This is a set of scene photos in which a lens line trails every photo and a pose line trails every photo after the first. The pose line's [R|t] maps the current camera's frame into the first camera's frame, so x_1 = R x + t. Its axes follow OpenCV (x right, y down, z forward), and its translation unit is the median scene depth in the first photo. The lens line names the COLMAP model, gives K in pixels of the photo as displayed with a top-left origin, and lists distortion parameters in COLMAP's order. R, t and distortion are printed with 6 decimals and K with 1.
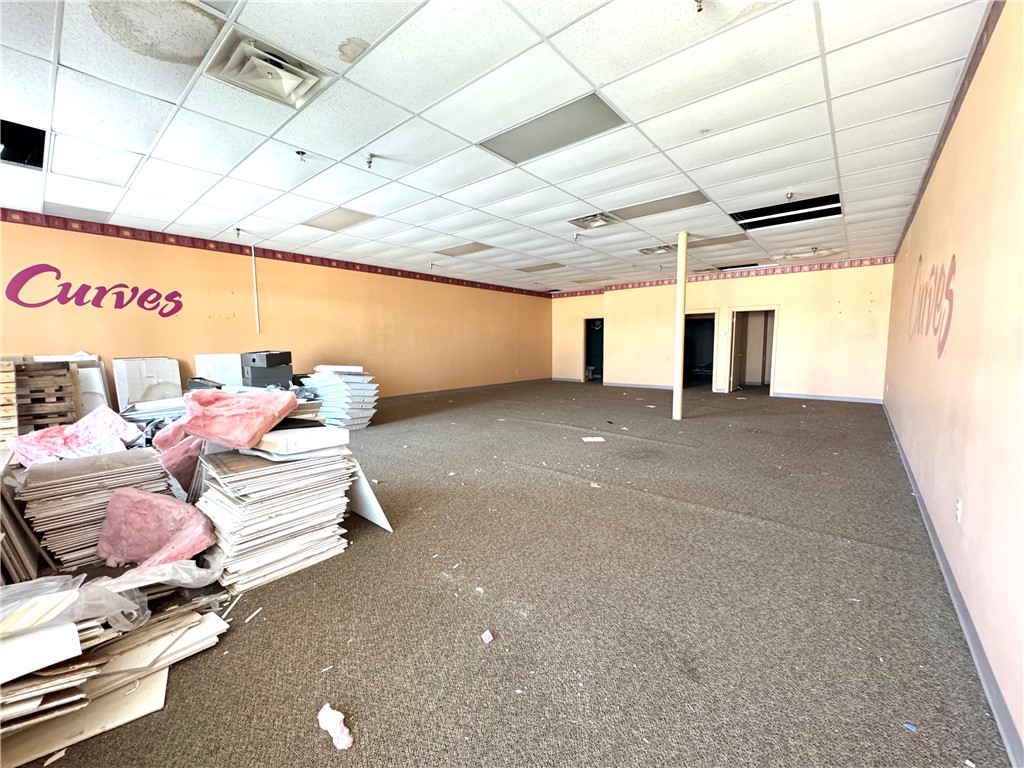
lens RADIAL K [[409.3, 0, 509.3], [0, 409.3, 386.2], [0, 0, 1]] dist [-0.002744, 0.000001]
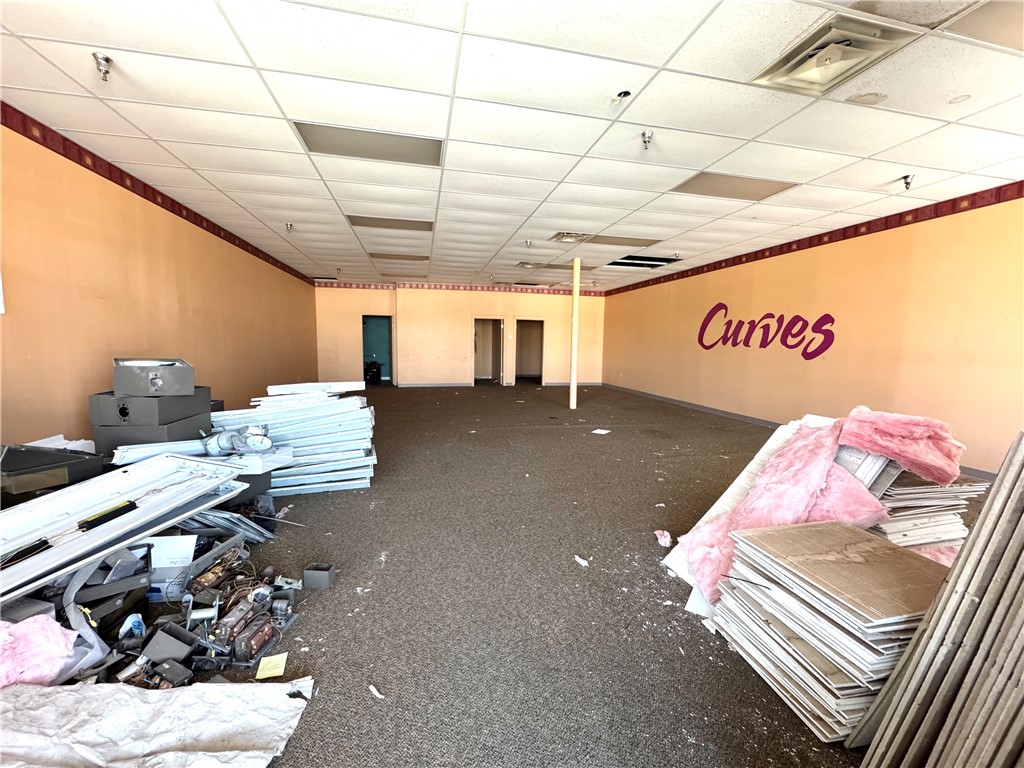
lens RADIAL K [[409.3, 0, 511.9], [0, 409.3, 384.7], [0, 0, 1]] dist [-0.002744, 0.000001]
pose [[0.601836, -0.066998, 0.795804, -0.677402], [0.061978, 0.997388, 0.037098, -0.047716], [-0.796211, 0.026995, 0.604416, 0.394681]]
